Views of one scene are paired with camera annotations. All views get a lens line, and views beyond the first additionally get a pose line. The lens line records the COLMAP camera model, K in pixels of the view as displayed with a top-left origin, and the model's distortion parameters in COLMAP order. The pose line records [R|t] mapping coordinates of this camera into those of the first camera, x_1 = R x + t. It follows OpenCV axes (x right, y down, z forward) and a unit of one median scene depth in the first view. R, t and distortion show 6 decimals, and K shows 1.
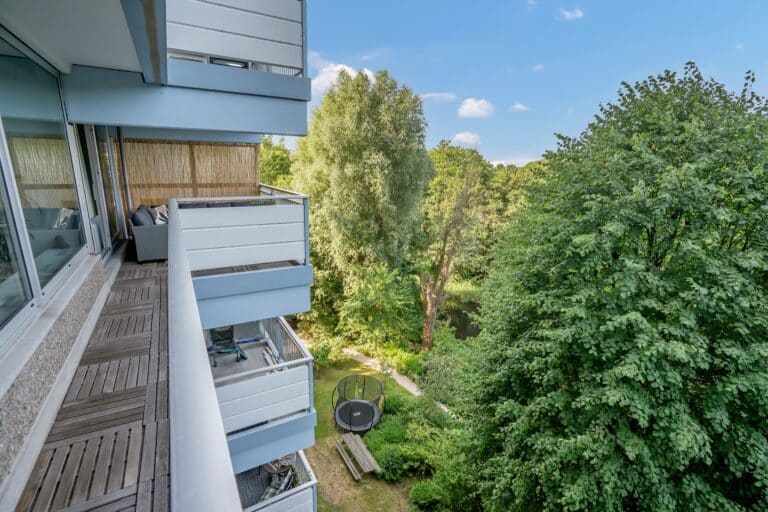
lens RADIAL K [[357.0, 0, 384.0], [0, 357.0, 252.4], [0, 0, 1]] dist [0.002987, -0.001868]
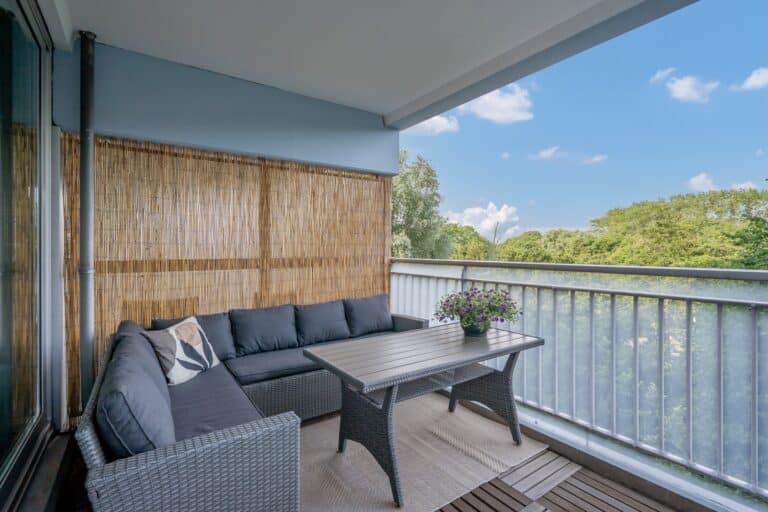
lens RADIAL K [[357.0, 0, 388.8], [0, 357.0, 250.6], [0, 0, 1]] dist [0.002987, -0.001868]
pose [[0.994473, -0.023244, 0.102387, -0.454768], [0.045980, 0.973114, -0.225687, -0.107801], [-0.094388, 0.229147, 0.968805, 0.620262]]
